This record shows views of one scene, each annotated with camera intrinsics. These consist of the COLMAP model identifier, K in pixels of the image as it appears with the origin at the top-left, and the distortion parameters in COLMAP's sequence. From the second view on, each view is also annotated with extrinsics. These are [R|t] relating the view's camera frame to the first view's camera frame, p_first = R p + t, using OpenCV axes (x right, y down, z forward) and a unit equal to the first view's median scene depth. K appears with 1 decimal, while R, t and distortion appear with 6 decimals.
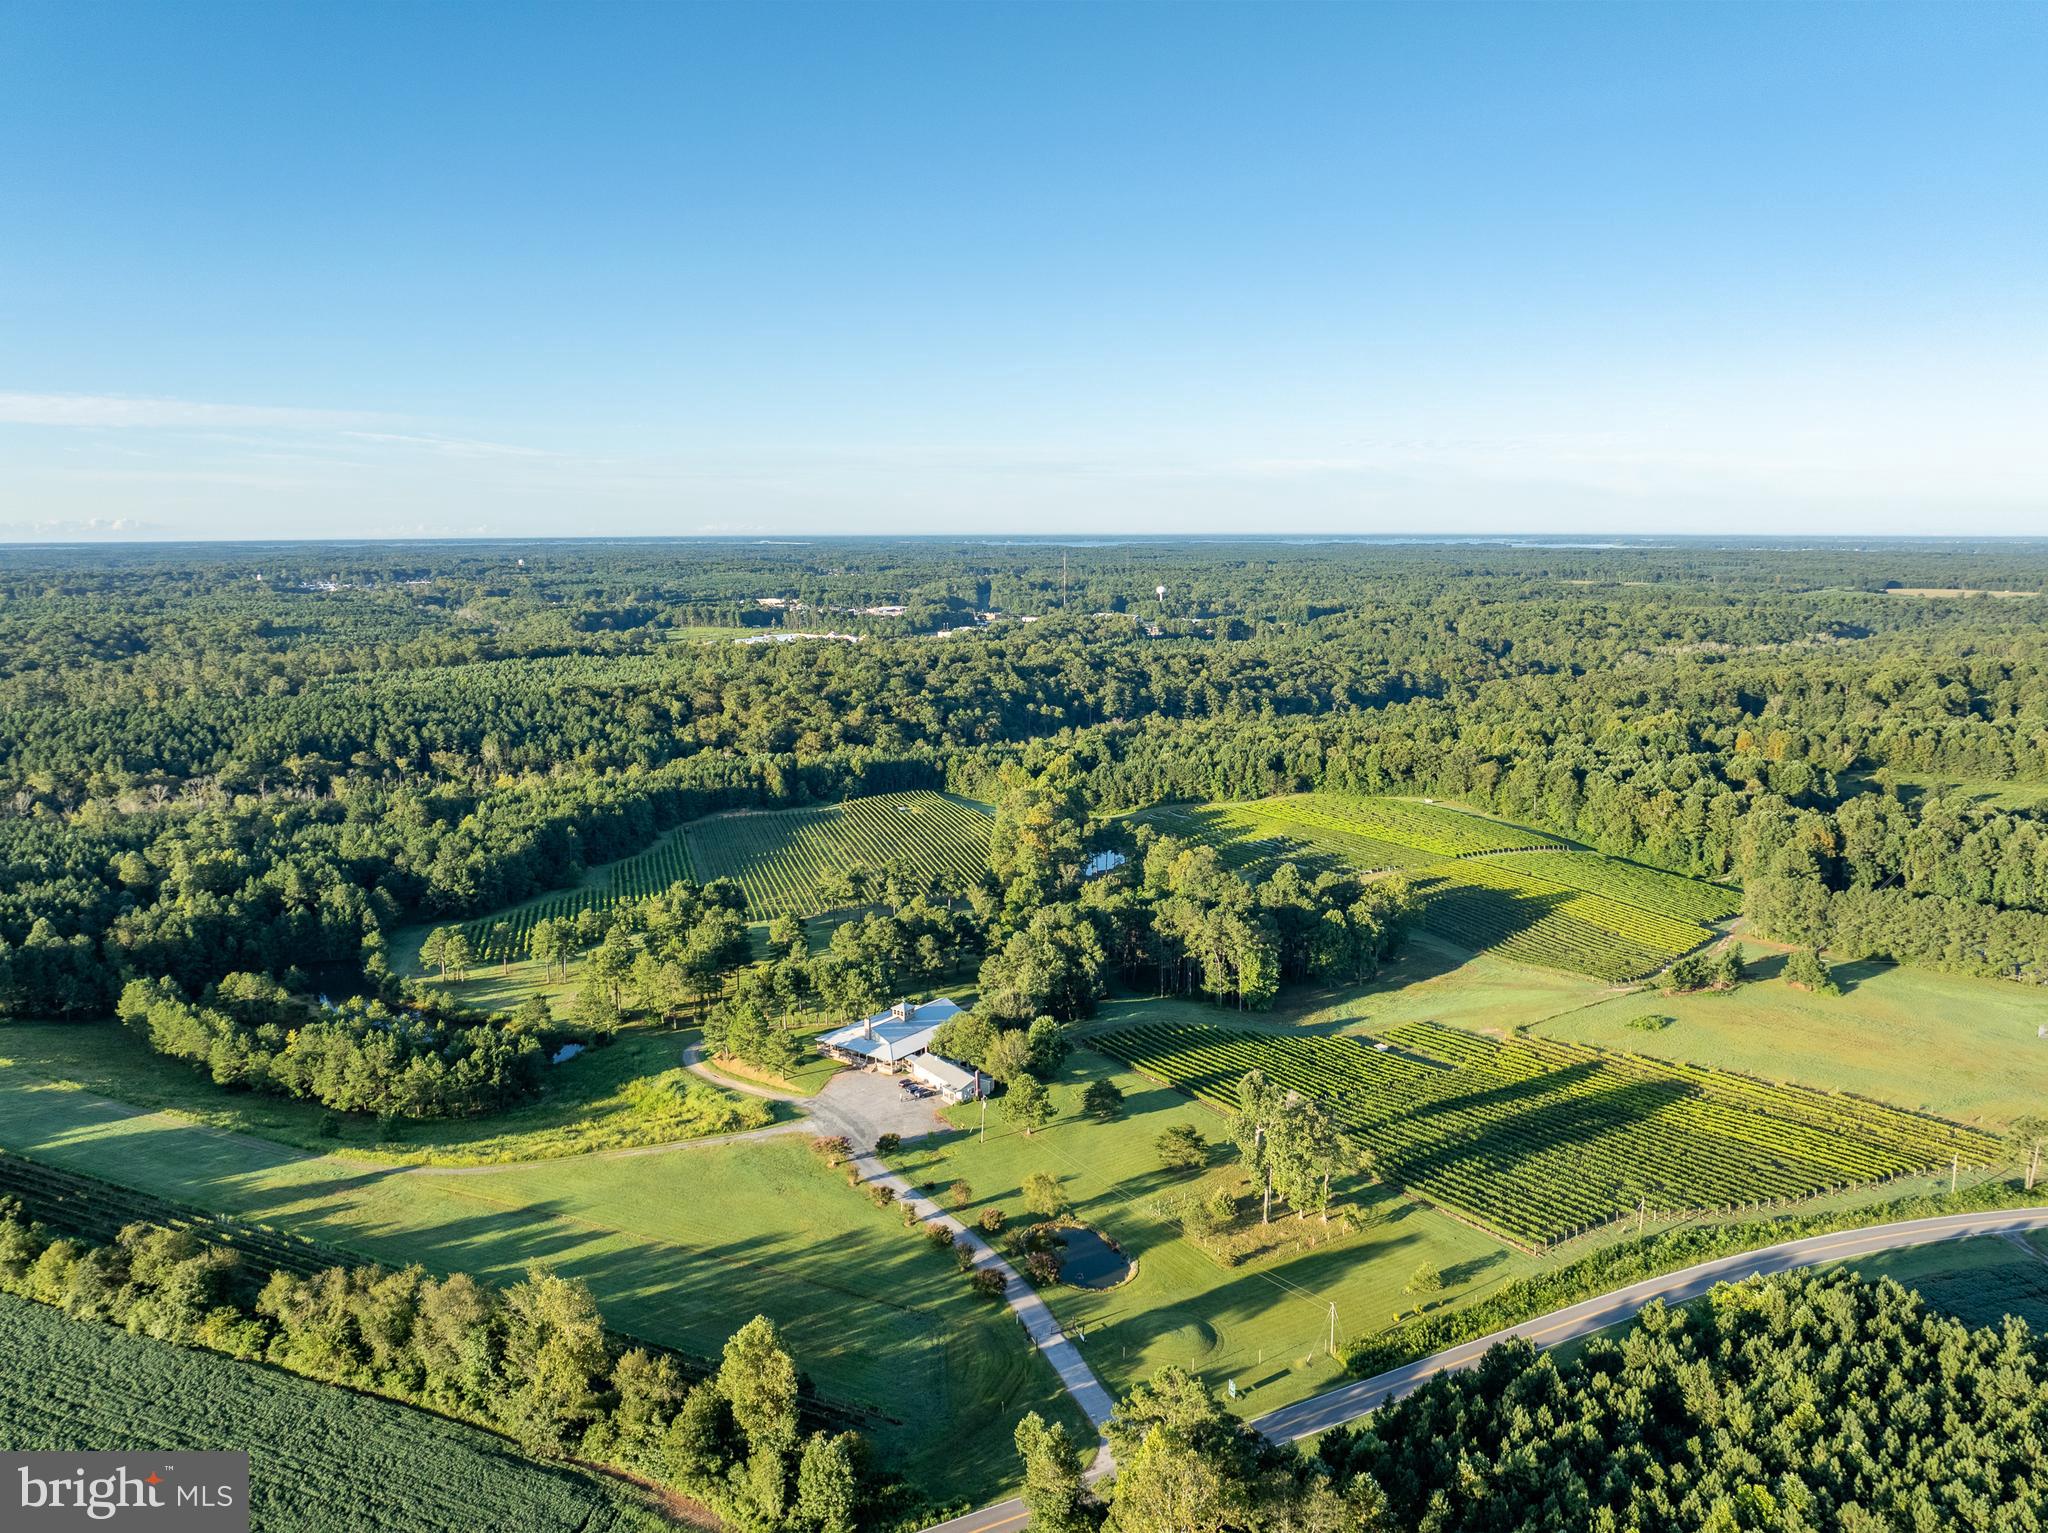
lens RADIAL K [[1434.7, 0, 1023.6], [0, 1434.7, 759.7], [0, 0, 1]] dist [-0.045314, 0.022524]
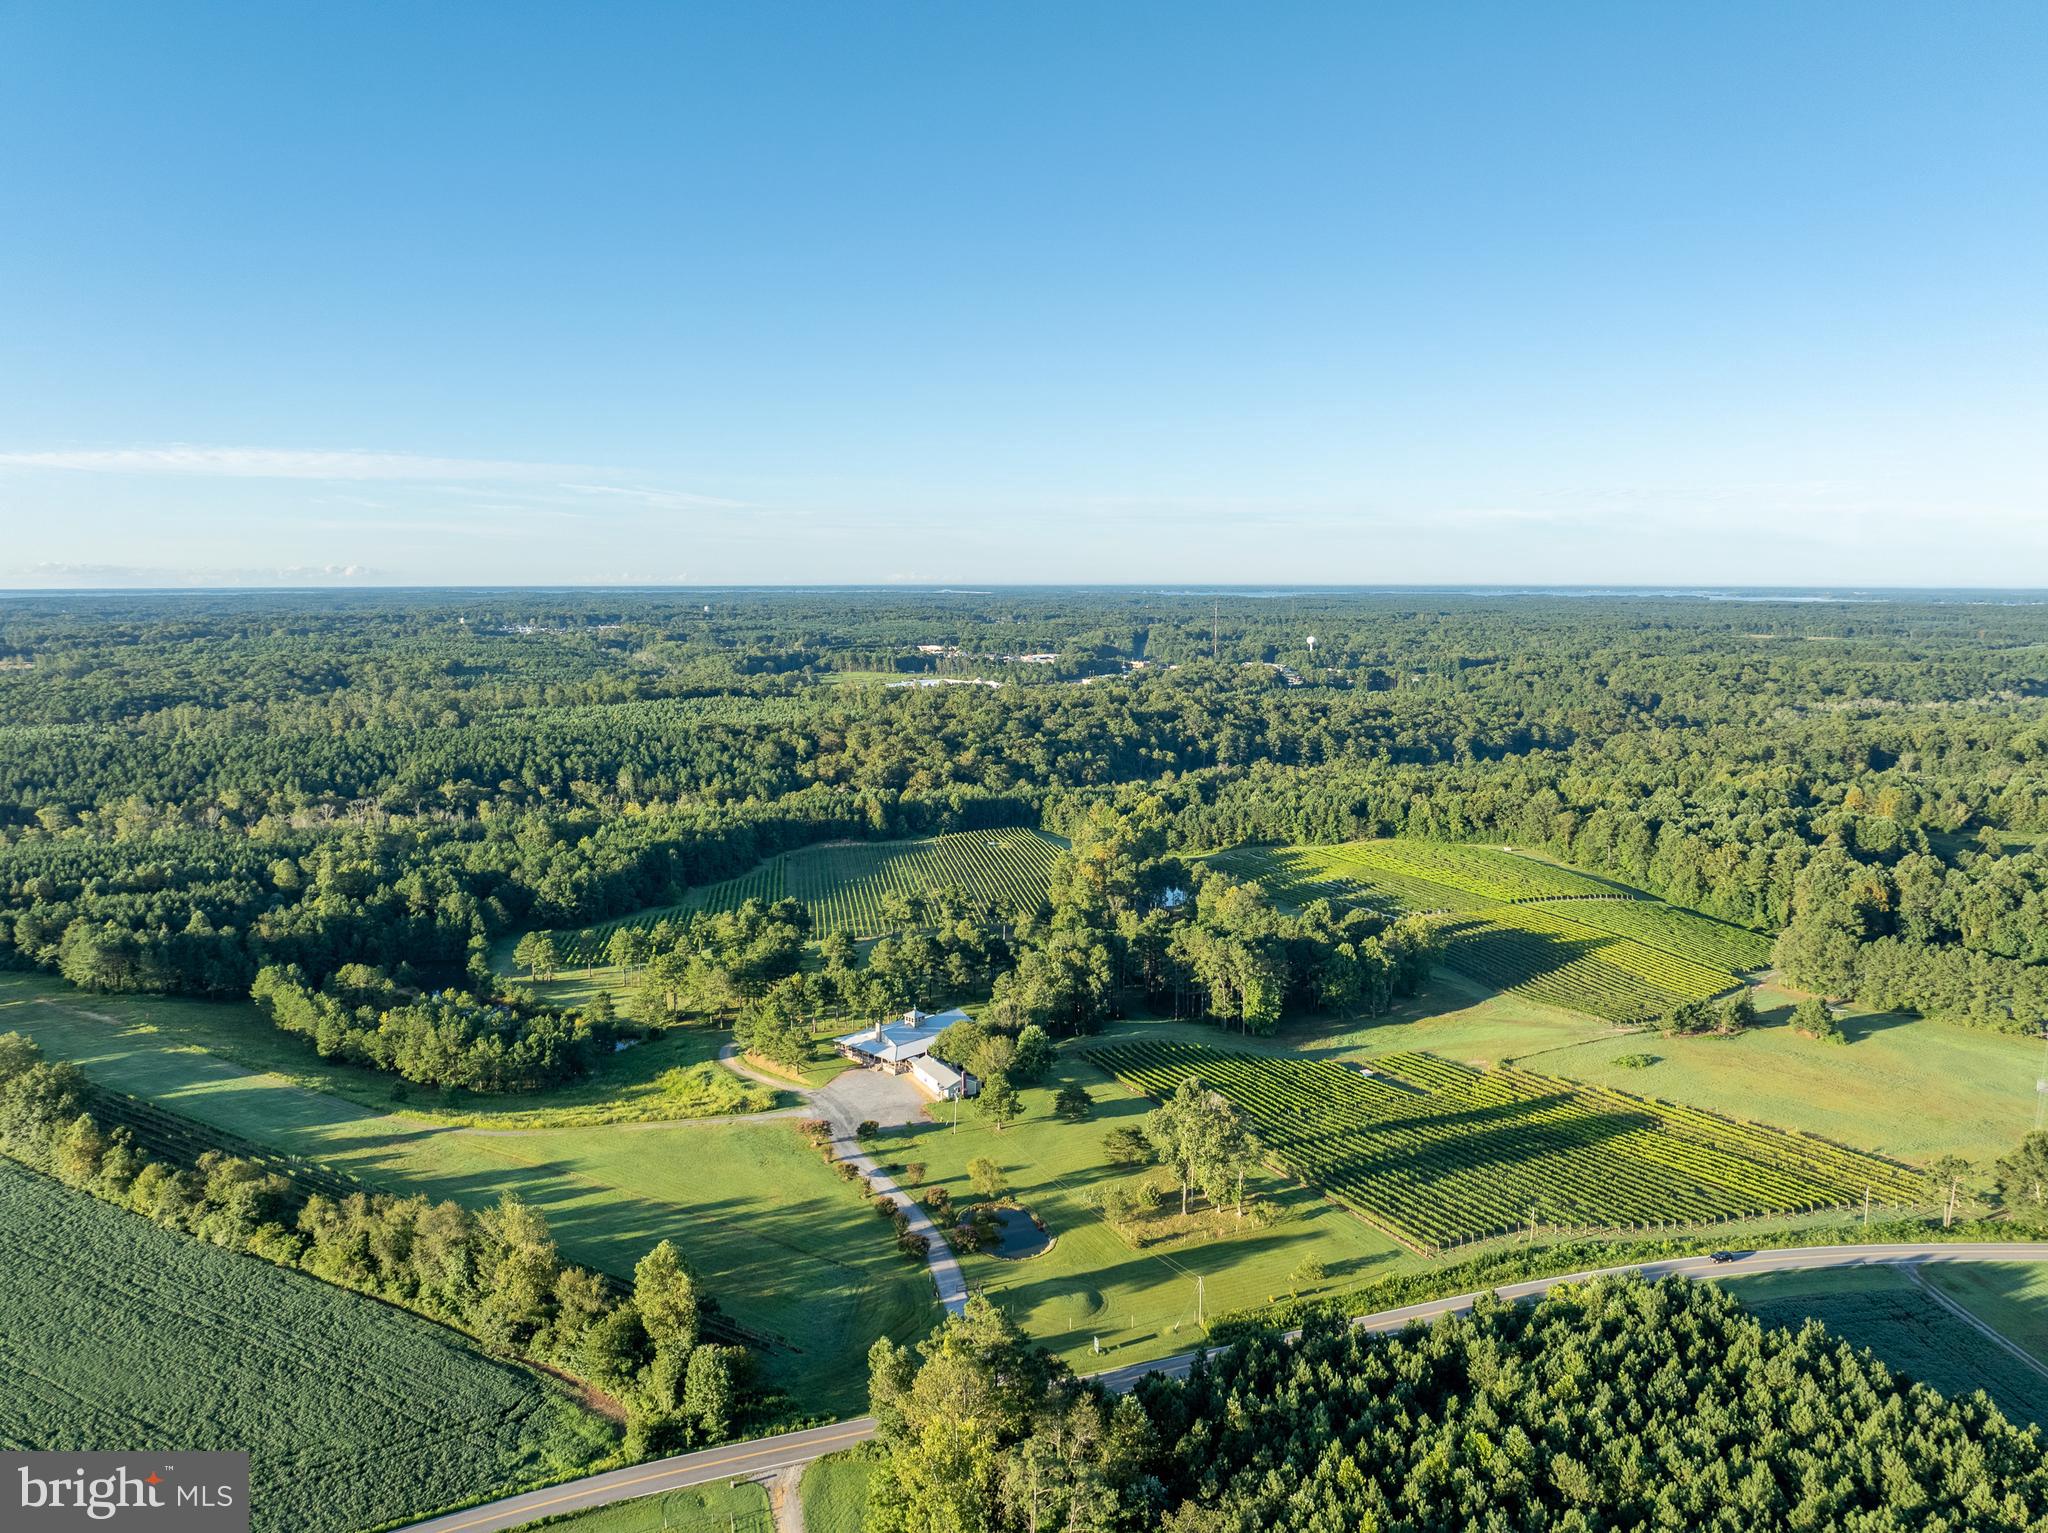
lens RADIAL K [[1434.7, 0, 1023.0], [0, 1434.7, 768.9], [0, 0, 1]] dist [-0.045314, 0.022524]
pose [[0.991937, 0.019609, -0.125203, 0.124966], [-0.023076, 0.999388, -0.026304, 0.012109], [0.124611, 0.028981, 0.991782, -0.073037]]
